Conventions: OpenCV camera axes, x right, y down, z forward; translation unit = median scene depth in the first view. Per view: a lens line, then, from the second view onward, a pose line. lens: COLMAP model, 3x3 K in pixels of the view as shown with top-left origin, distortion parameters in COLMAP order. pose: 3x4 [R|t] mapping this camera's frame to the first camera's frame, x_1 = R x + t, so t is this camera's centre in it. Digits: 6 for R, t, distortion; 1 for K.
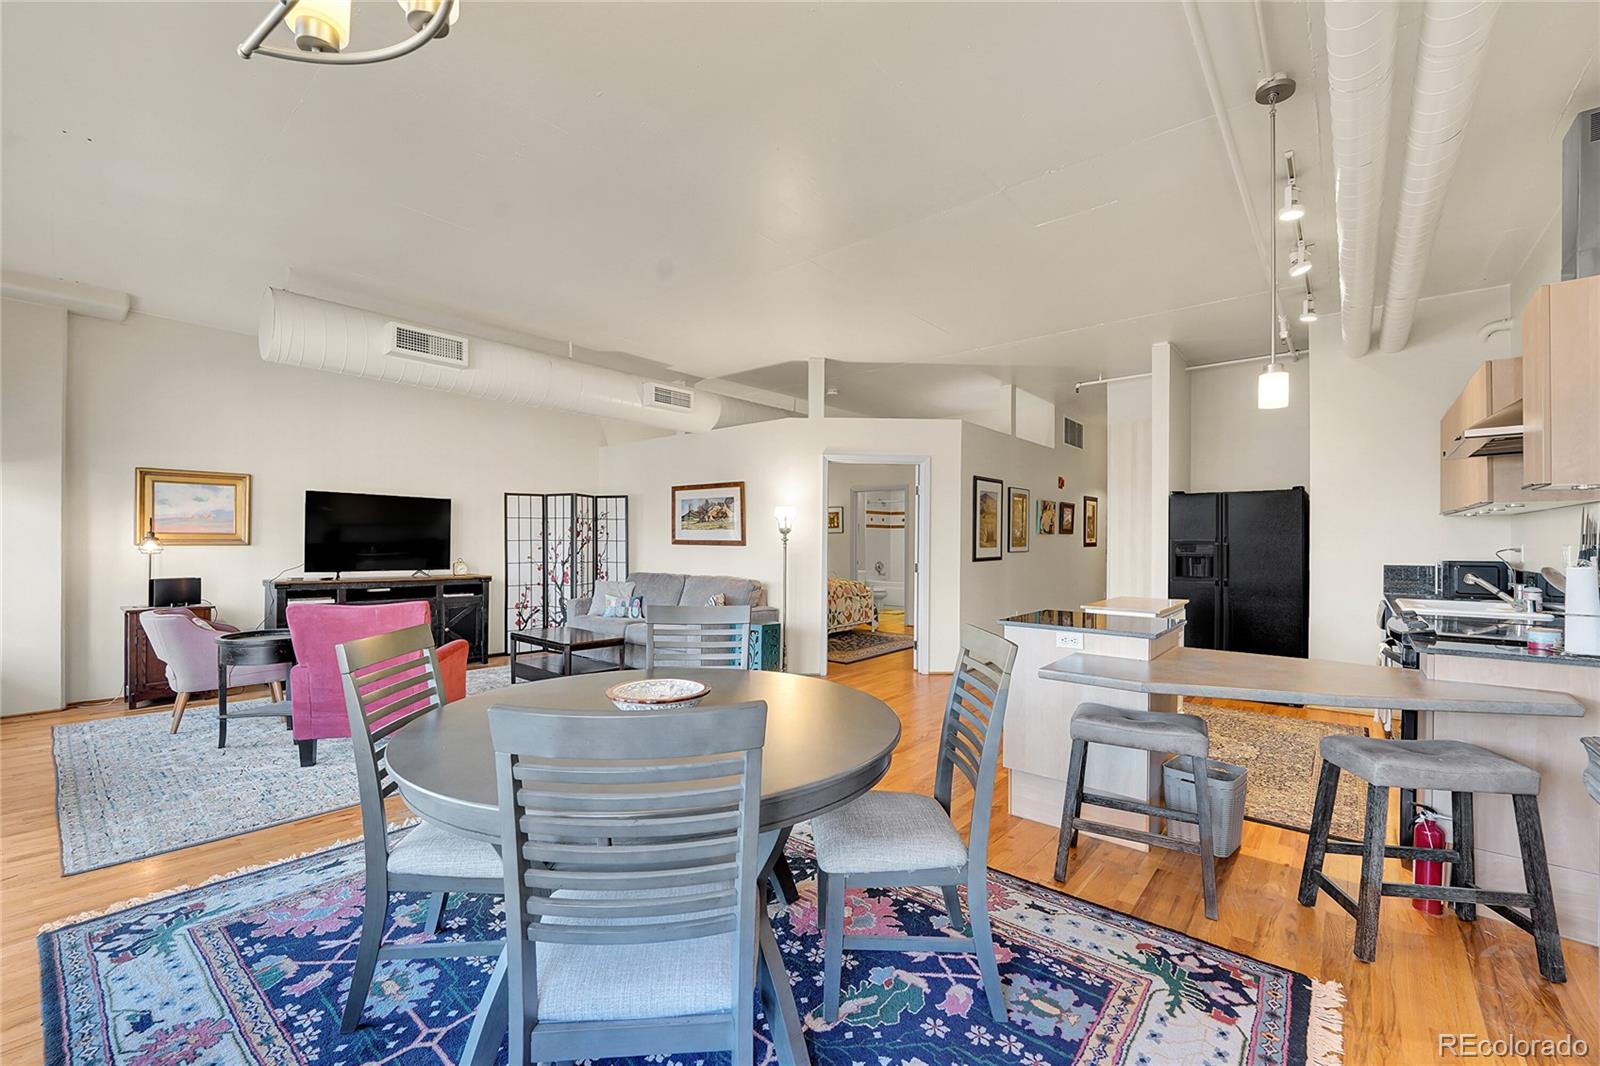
lens RADIAL K [[653.5, 0, 797.0], [0, 653.5, 539.7], [0, 0, 1]] dist [-0.008773, -0.001116]
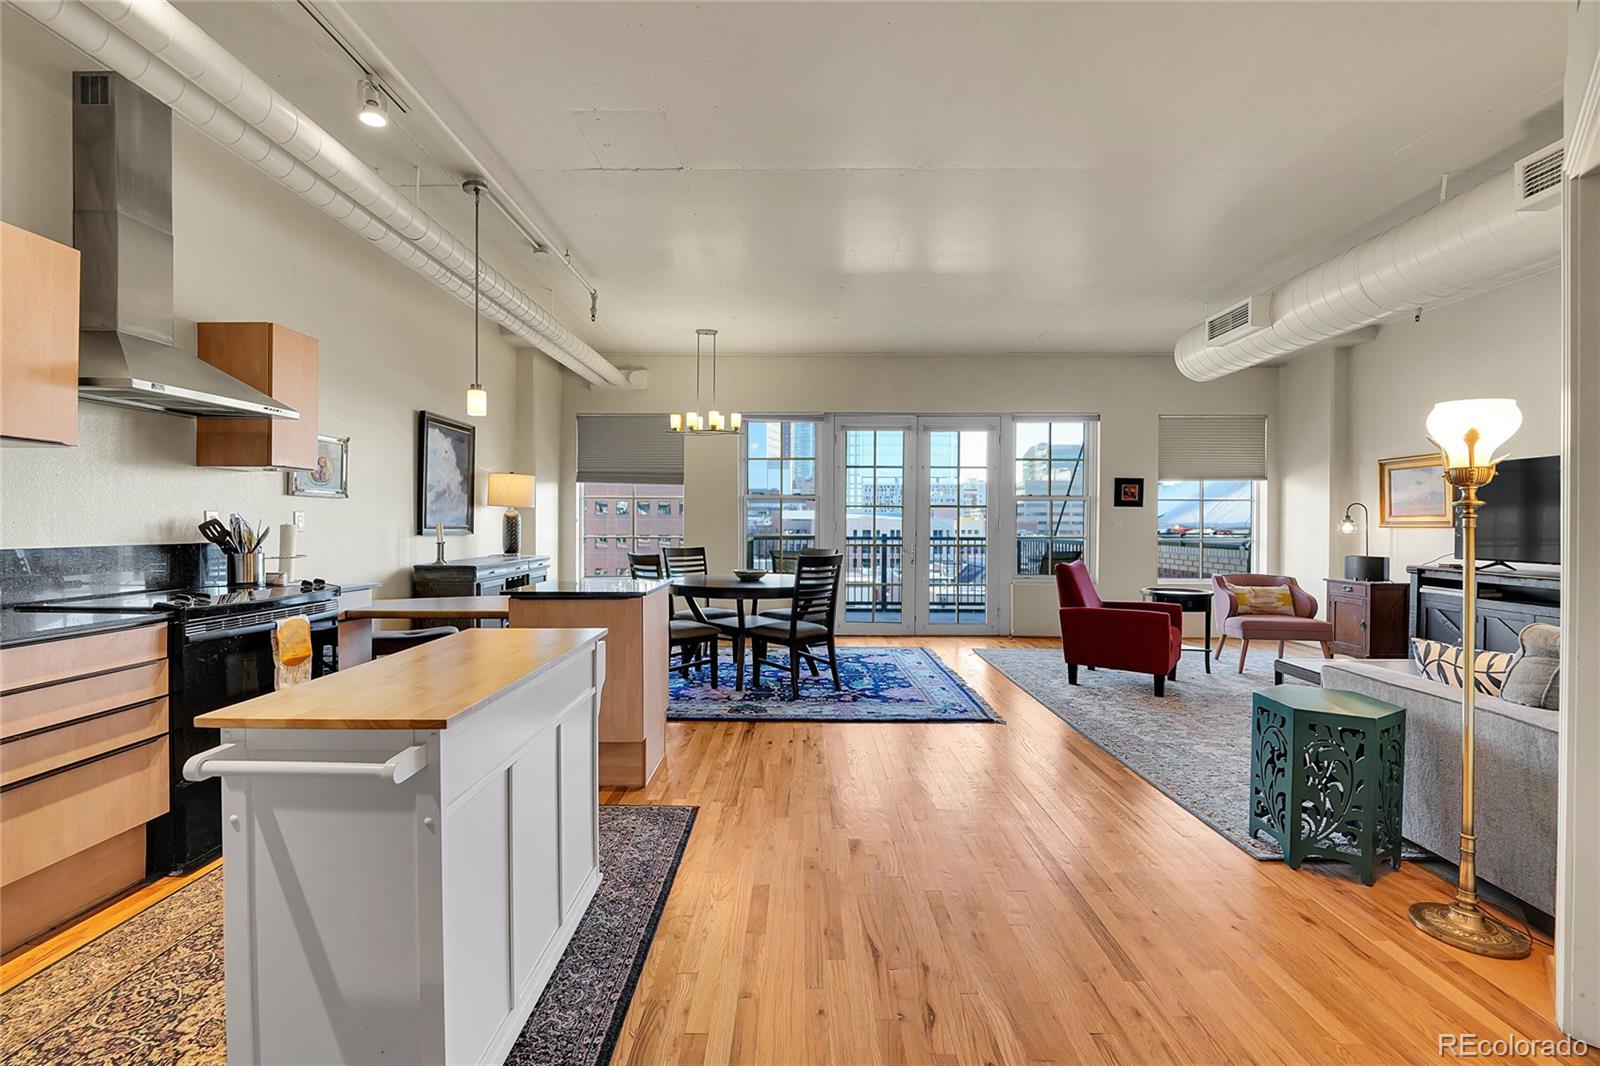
lens RADIAL K [[691.9, 0, 795.6], [0, 691.9, 540.0], [0, 0, 1]] dist [-0.013373, -0.000315]
pose [[-0.772117, 0.004101, -0.635467, 0.410562], [-0.007531, 0.999850, 0.015603, 0.013835], [0.635435, 0.016833, -0.771971, 0.934778]]
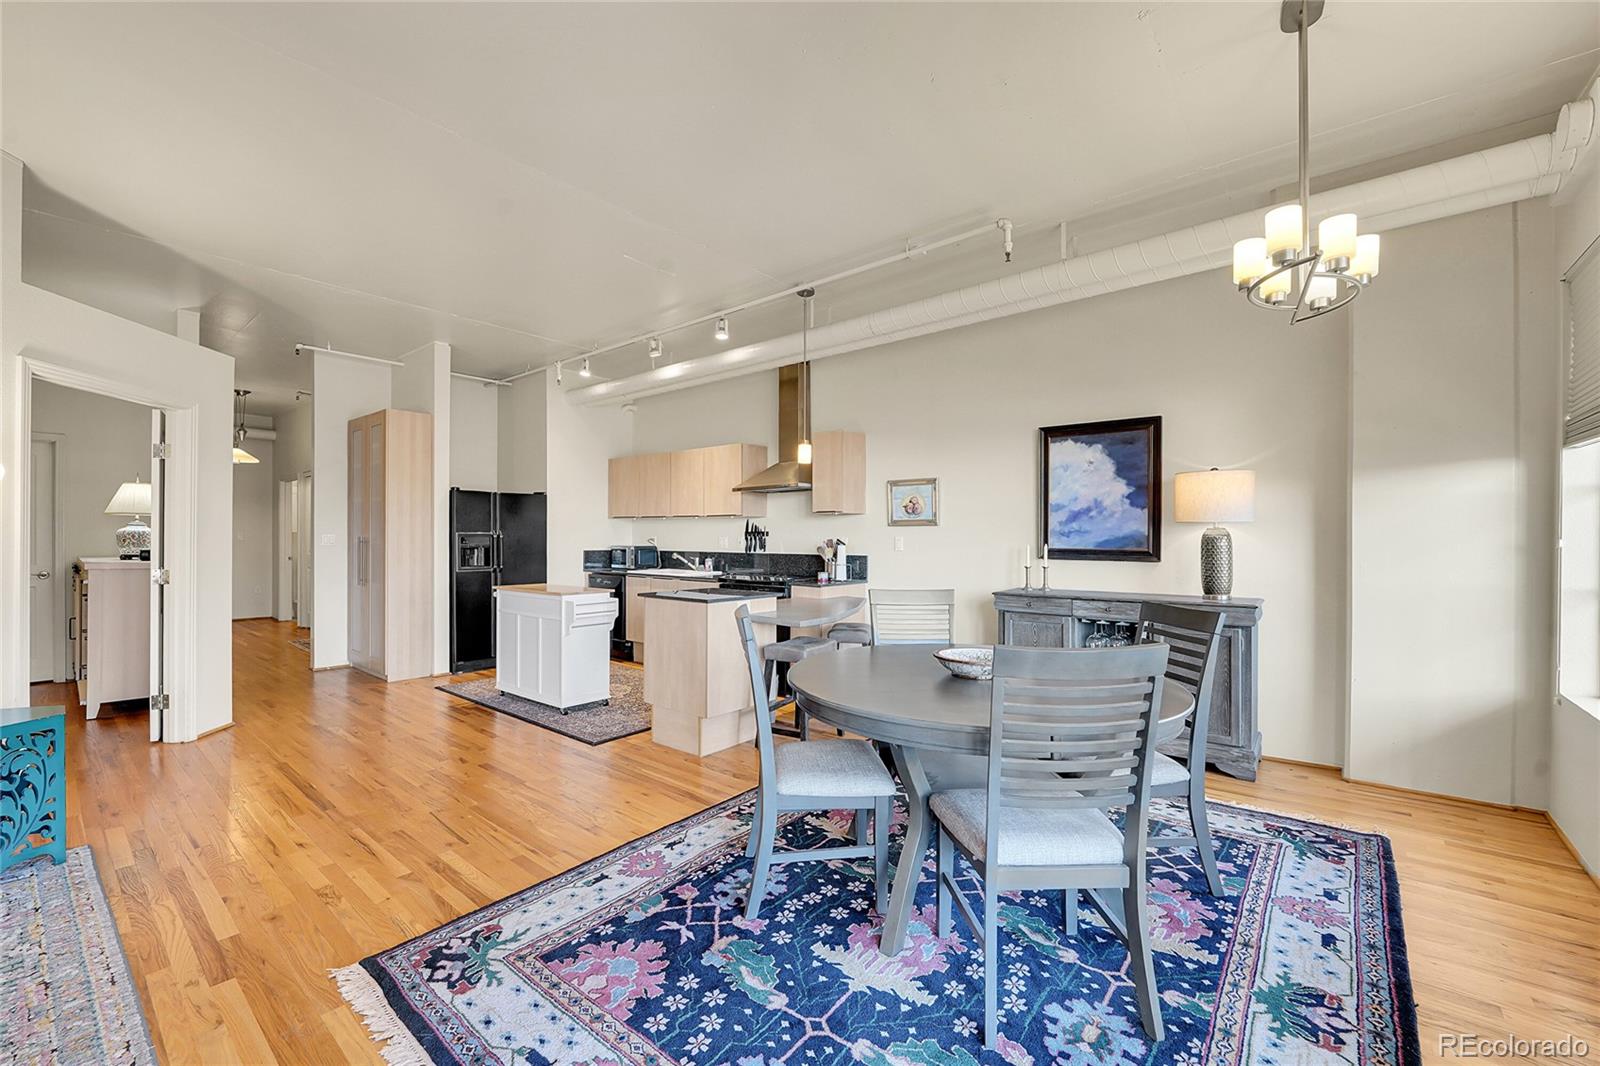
lens RADIAL K [[653.5, 0, 797.0], [0, 653.5, 539.7], [0, 0, 1]] dist [-0.008773, -0.001116]
pose [[-0.003535, -0.010560, 0.999938, -0.385377], [-0.002193, 0.999942, 0.010552, -0.001314], [-0.999991, -0.002156, -0.003558, 0.390897]]
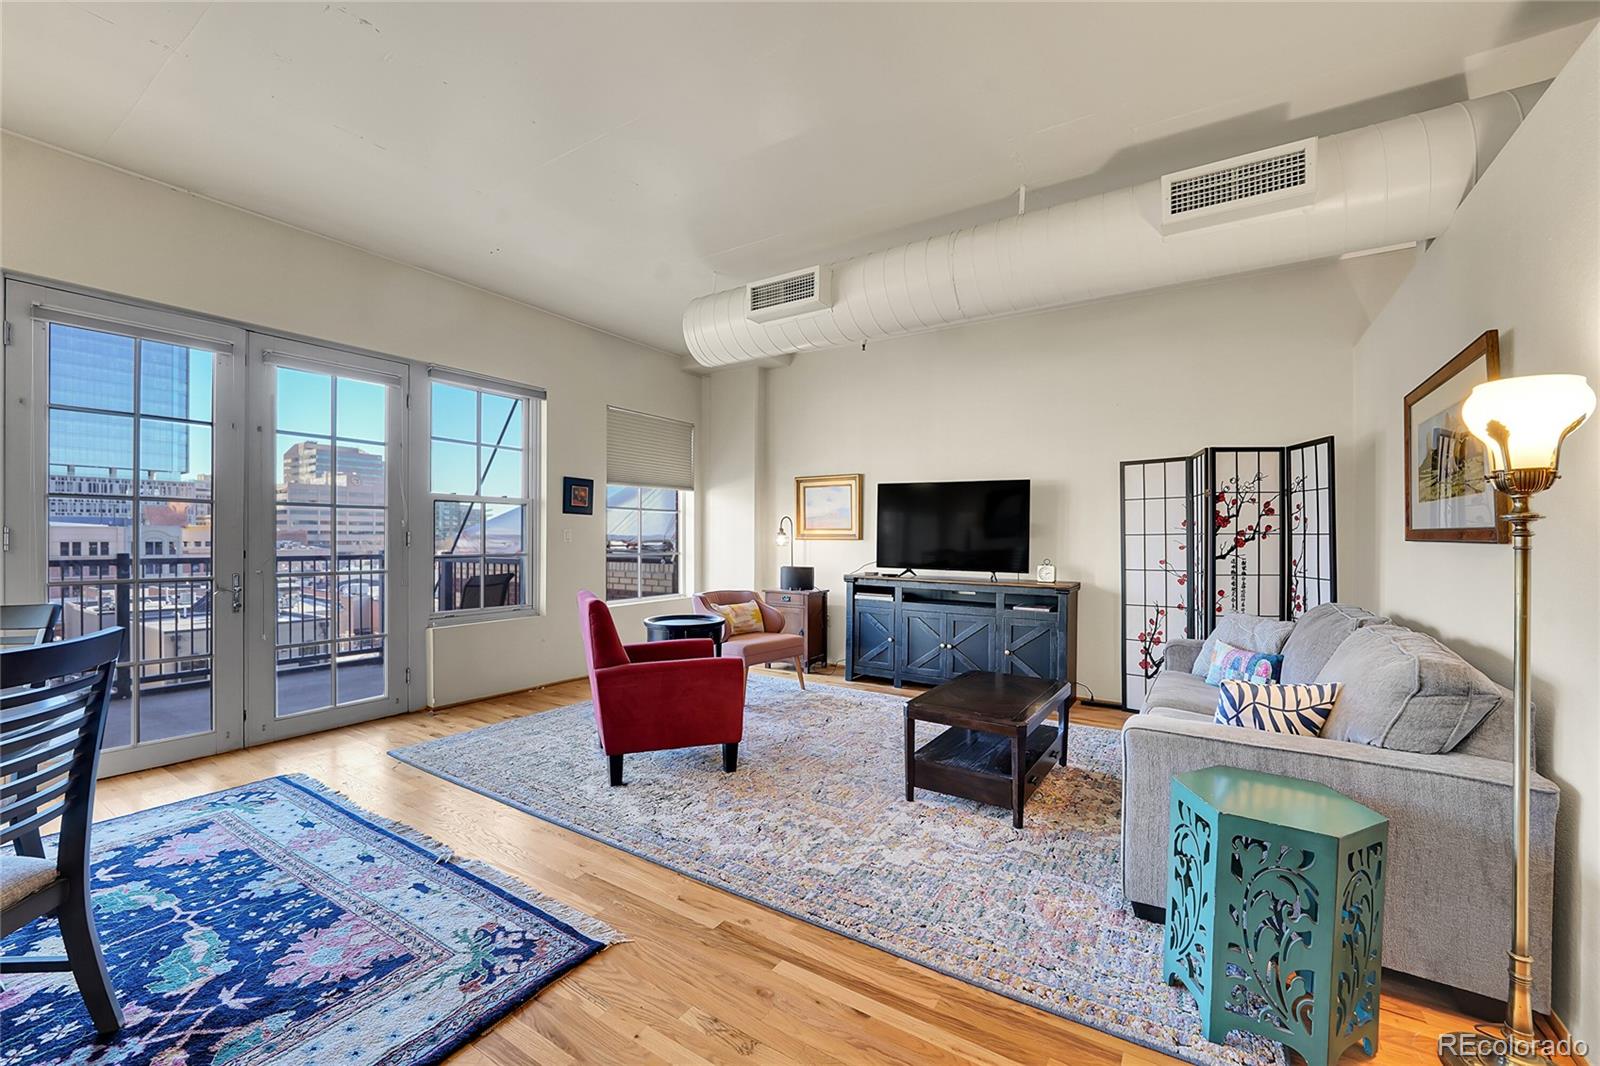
lens RADIAL K [[653.5, 0, 797.0], [0, 653.5, 539.7], [0, 0, 1]] dist [-0.008773, -0.001116]
pose [[0.115875, -0.003679, -0.993257, 0.171606], [-0.001064, 0.999992, -0.003828, 0.009357], [0.993263, 0.001500, 0.115870, 0.623261]]
